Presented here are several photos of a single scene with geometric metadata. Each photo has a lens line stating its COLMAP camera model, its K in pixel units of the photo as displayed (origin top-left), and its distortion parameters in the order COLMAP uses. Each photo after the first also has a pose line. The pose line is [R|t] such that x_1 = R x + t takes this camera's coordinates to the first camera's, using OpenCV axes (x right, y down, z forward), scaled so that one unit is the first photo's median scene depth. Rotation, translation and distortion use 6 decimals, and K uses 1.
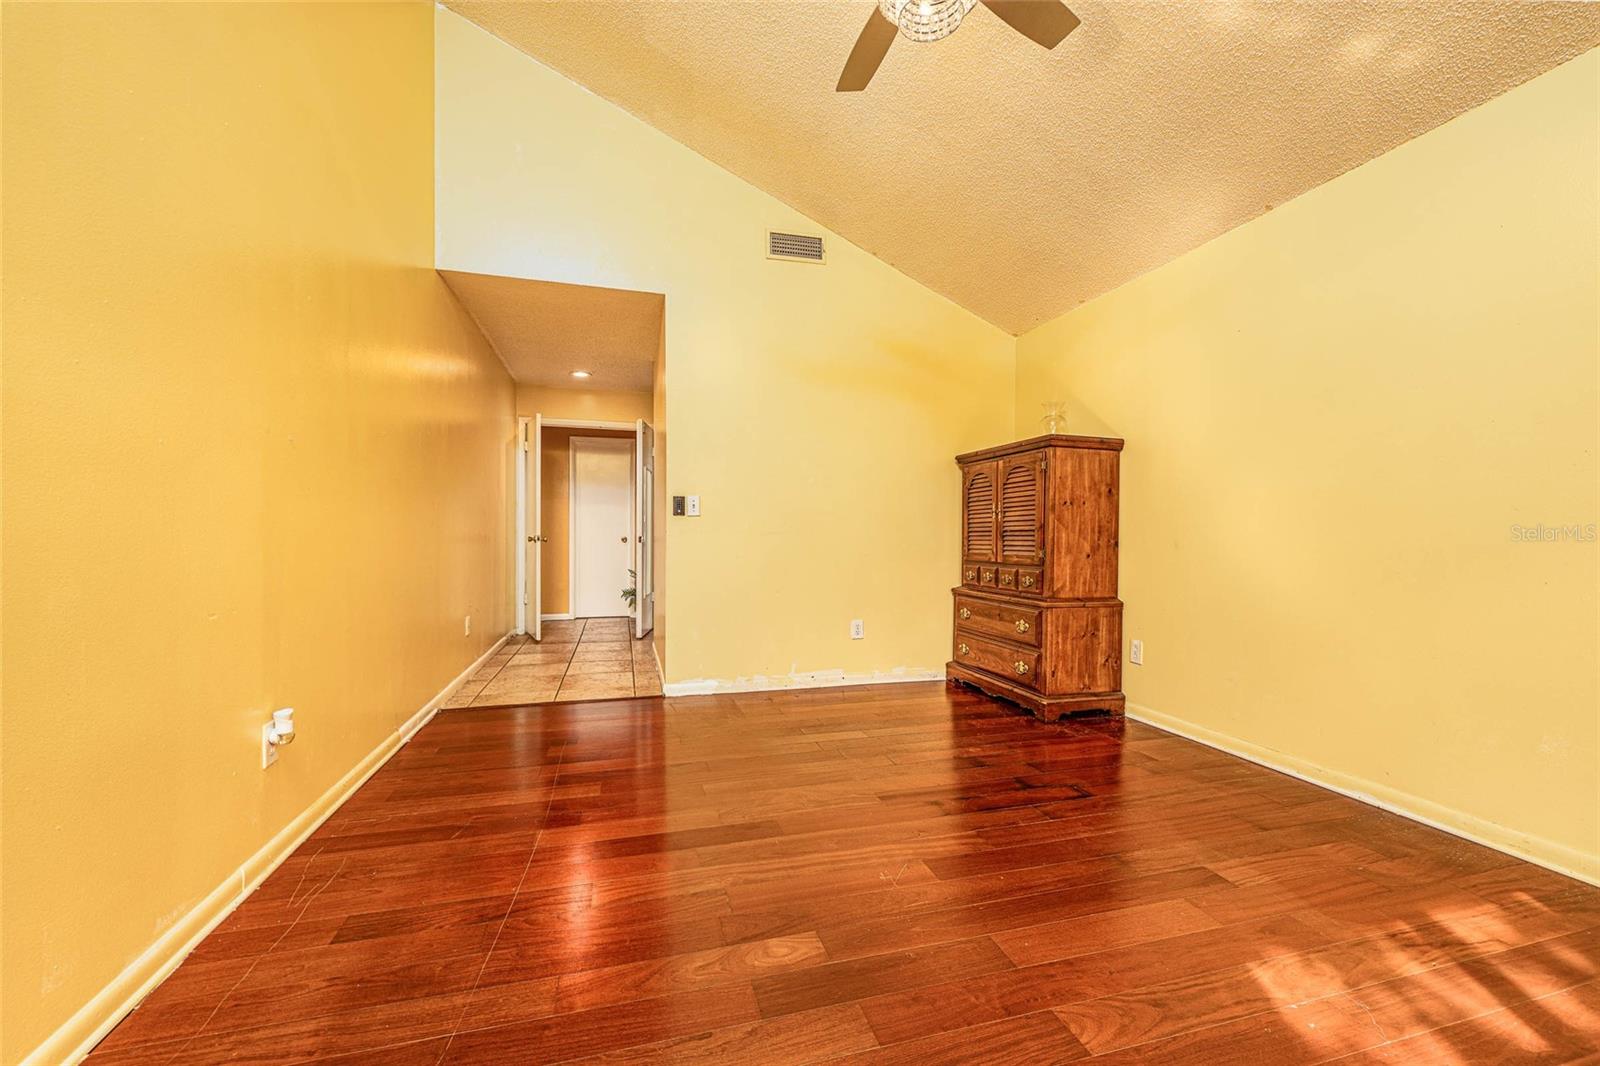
lens RADIAL K [[647.5, 0, 799.5], [0, 647.5, 536.4], [0, 0, 1]] dist [0.000424, 0.000016]
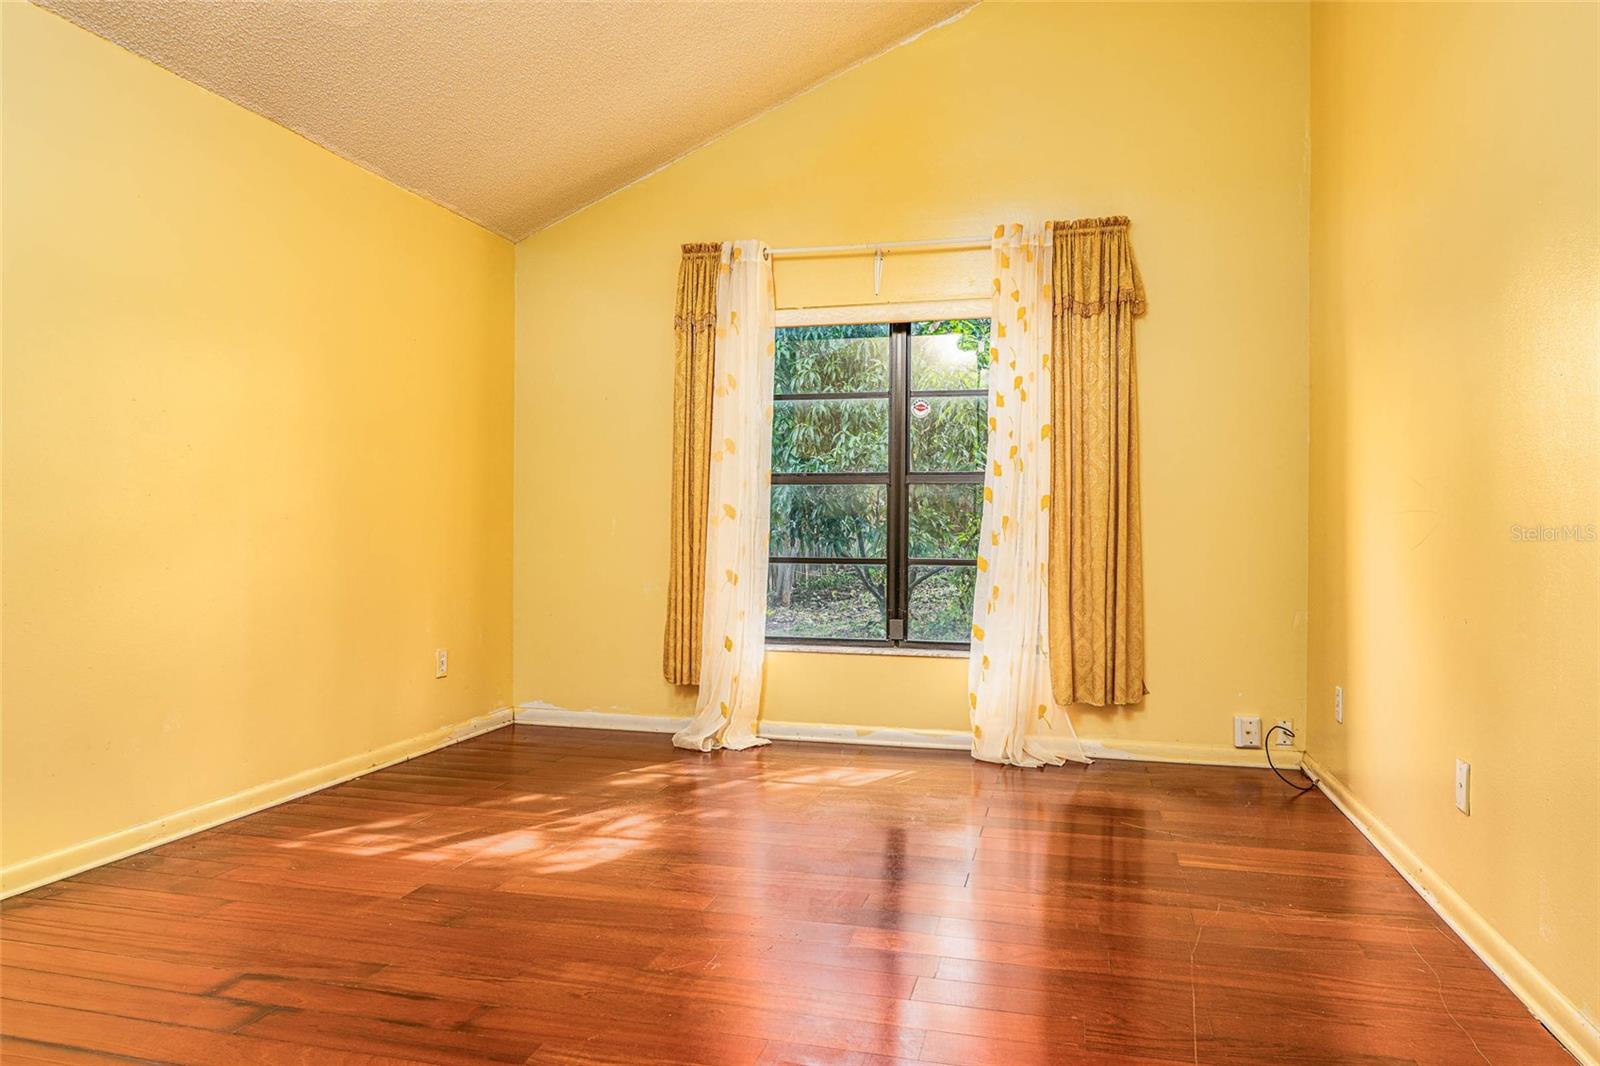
lens RADIAL K [[1055.0, 0, 798.1], [0, 1055.0, 531.2], [0, 0, 1]] dist [0.030565, 0.004836]
pose [[-0.869849, -0.013285, 0.493140, -0.537721], [-0.014342, 0.999896, 0.001639, -0.003086], [-0.493110, -0.005647, -0.869948, 1.912434]]
